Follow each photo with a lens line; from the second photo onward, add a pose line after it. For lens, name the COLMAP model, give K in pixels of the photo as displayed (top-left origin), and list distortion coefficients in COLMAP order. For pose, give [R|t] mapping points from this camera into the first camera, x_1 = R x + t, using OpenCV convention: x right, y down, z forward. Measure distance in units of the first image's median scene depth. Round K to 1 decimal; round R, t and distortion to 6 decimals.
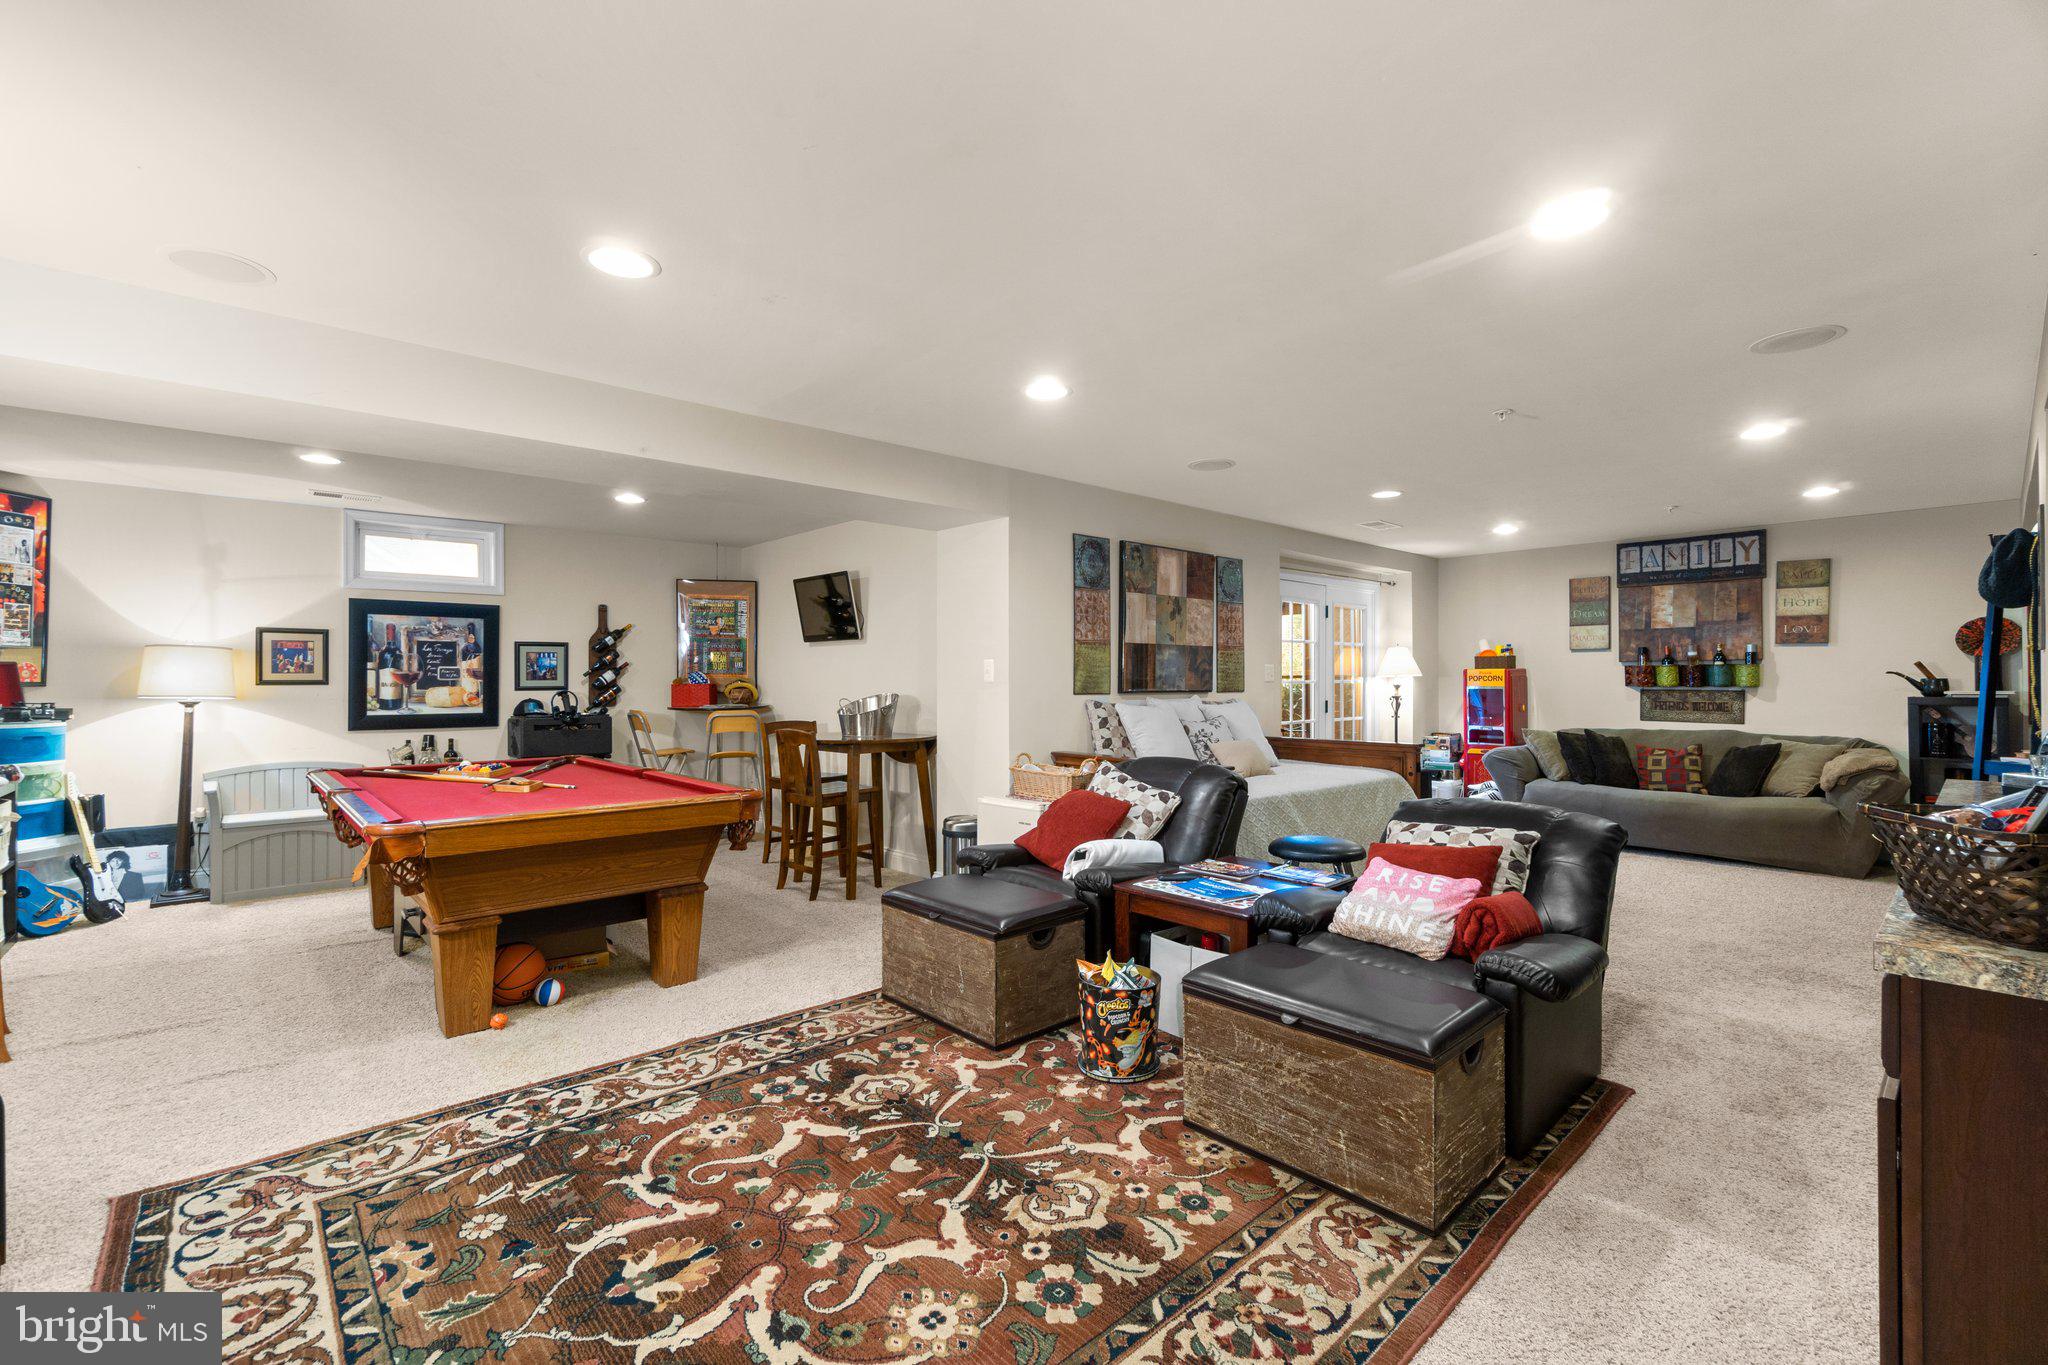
lens RADIAL K [[888.2, 0, 1023.4], [0, 888.2, 678.8], [0, 0, 1]] dist [-0.004361, 0.000438]
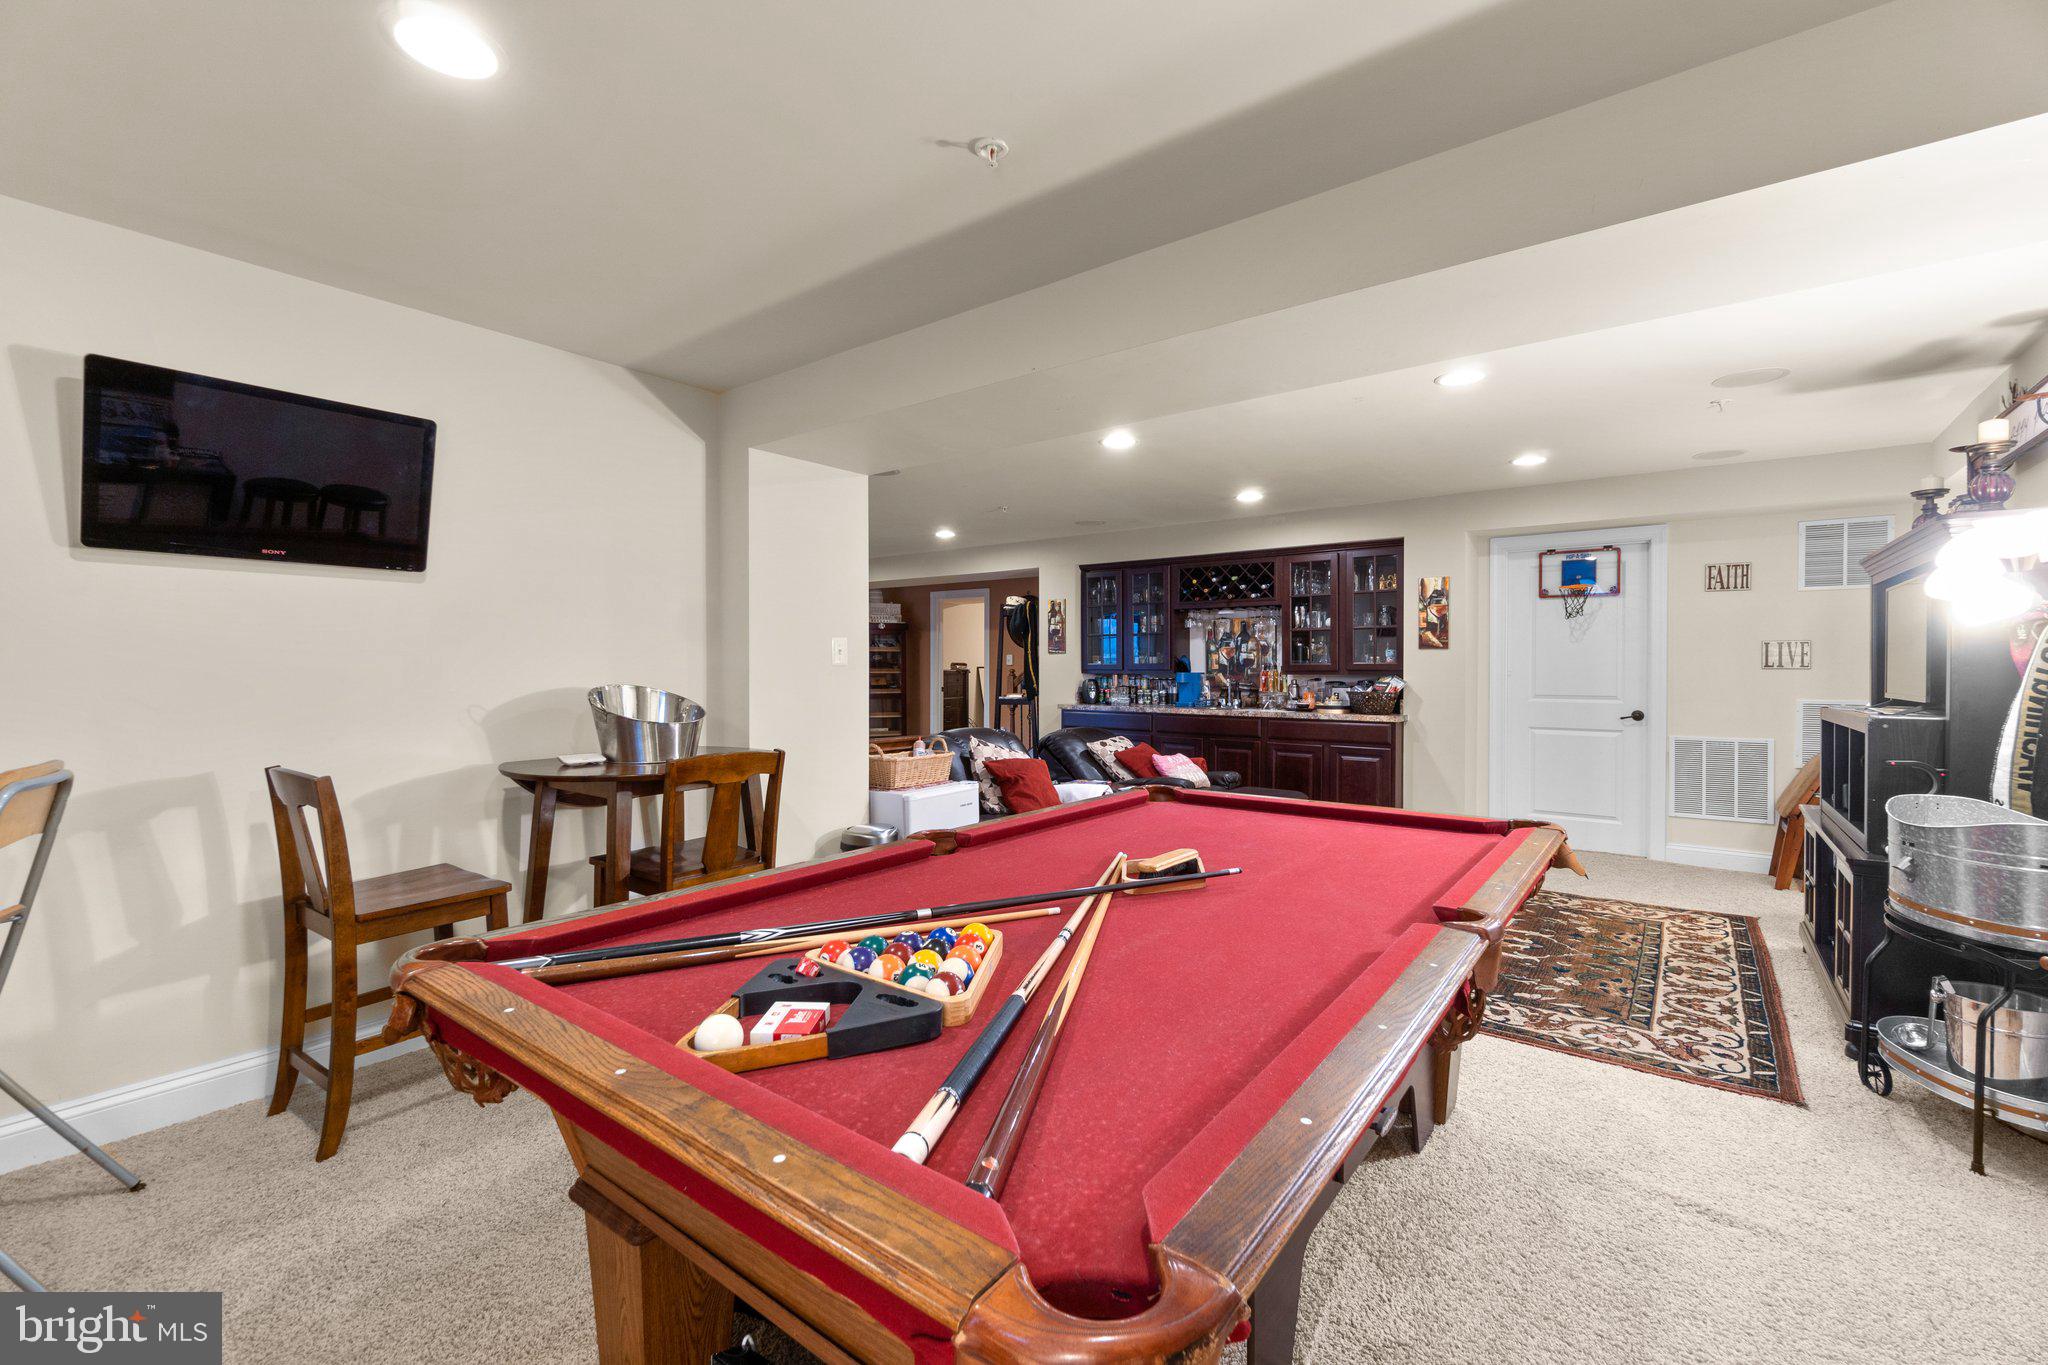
lens RADIAL K [[888.2, 0, 1019.5], [0, 888.2, 675.8], [0, 0, 1]] dist [-0.004361, 0.000438]
pose [[-0.182568, -0.008891, 0.983153, -2.072092], [0.000630, 0.999958, 0.009160, 0.013387], [-0.983193, 0.002291, -0.182555, 2.328400]]
